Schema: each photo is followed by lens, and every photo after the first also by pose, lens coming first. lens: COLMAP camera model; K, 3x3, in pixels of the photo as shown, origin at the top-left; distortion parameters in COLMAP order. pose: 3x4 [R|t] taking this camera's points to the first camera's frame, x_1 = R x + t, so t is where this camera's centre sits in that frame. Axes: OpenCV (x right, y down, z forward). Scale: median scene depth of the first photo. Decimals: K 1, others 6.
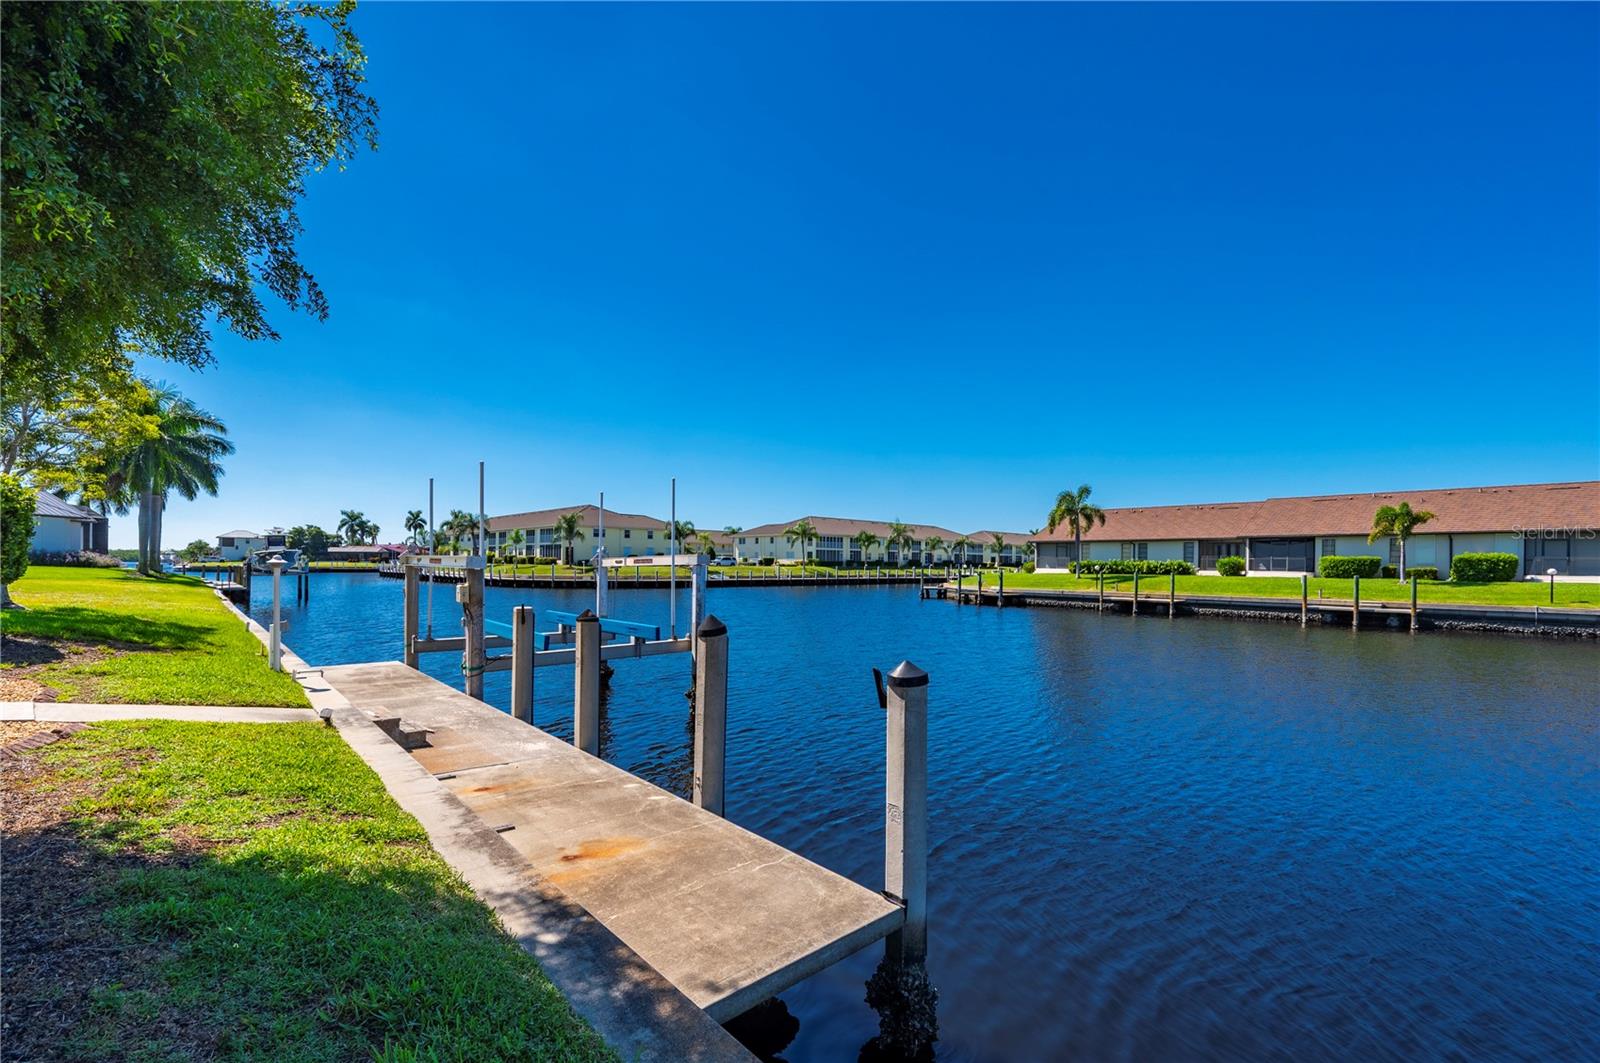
lens RADIAL K [[663.4, 0, 740.1], [0, 663.4, 566.4], [0, 0, 1]] dist [0.003223, -0.002444]
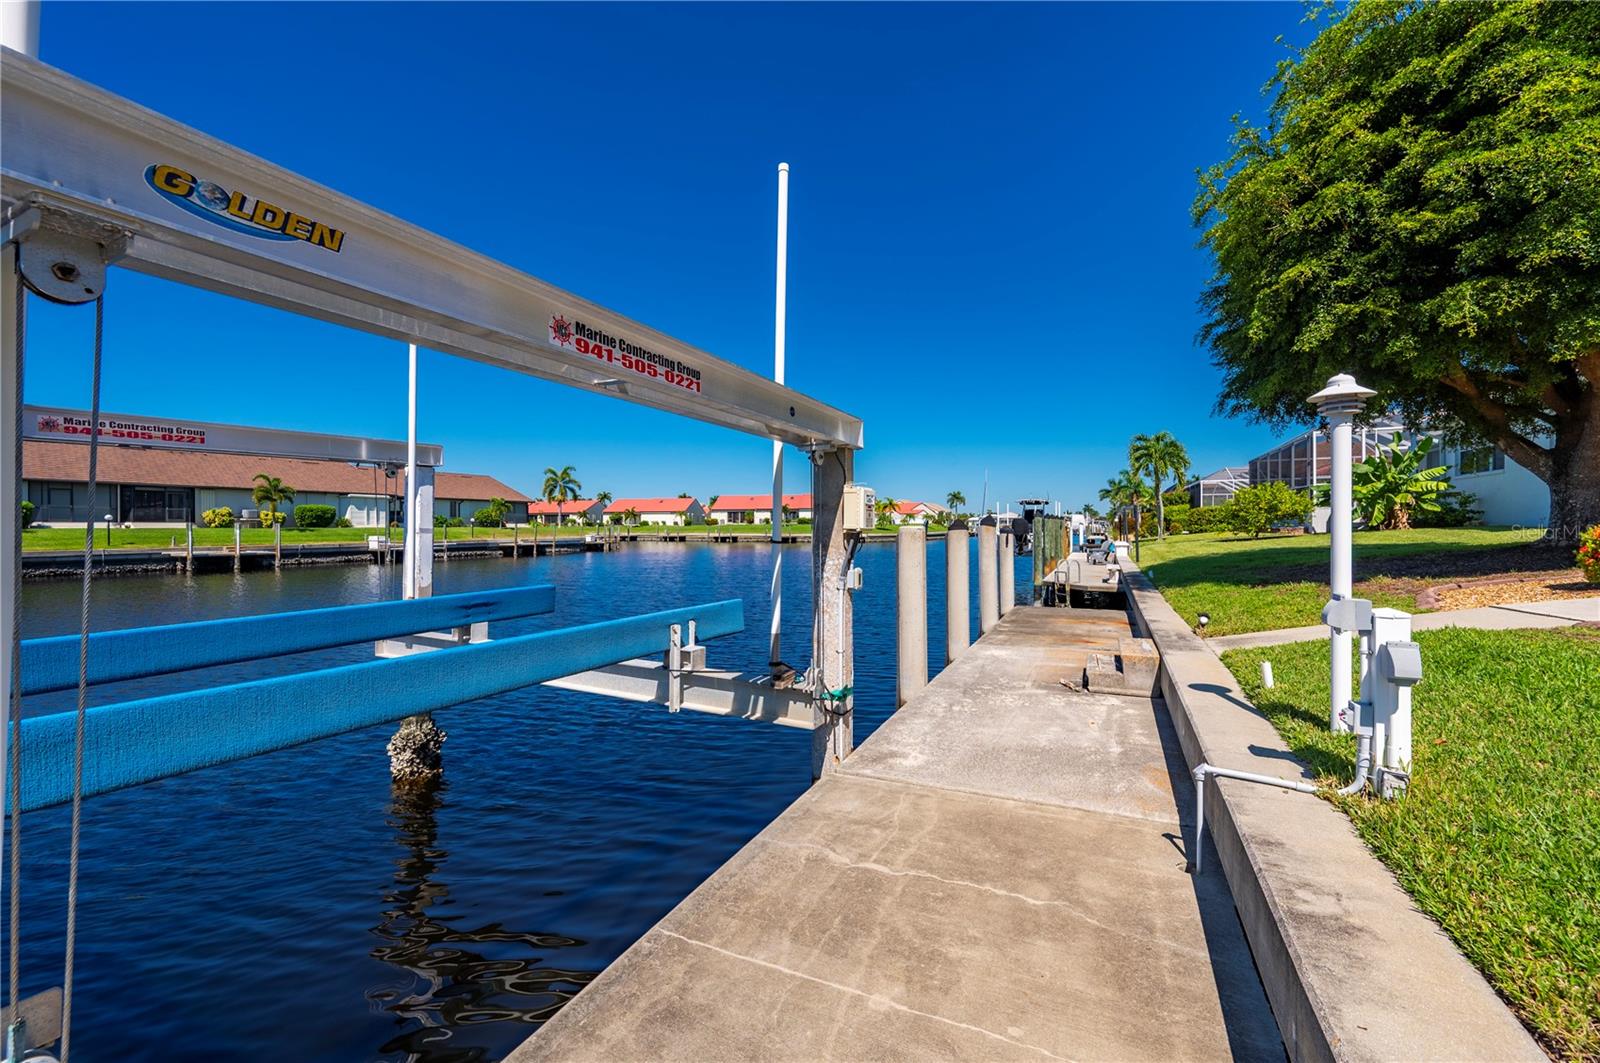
lens RADIAL K [[626.3, 0, 801.6], [0, 626.3, 543.4], [0, 0, 1]] dist [-0.001875, -0.000279]
pose [[-0.410191, -0.035655, 0.911302, -0.149684], [0.000337, 0.999229, 0.039247, 0.005848], [-0.911999, 0.016405, -0.409863, 0.211018]]
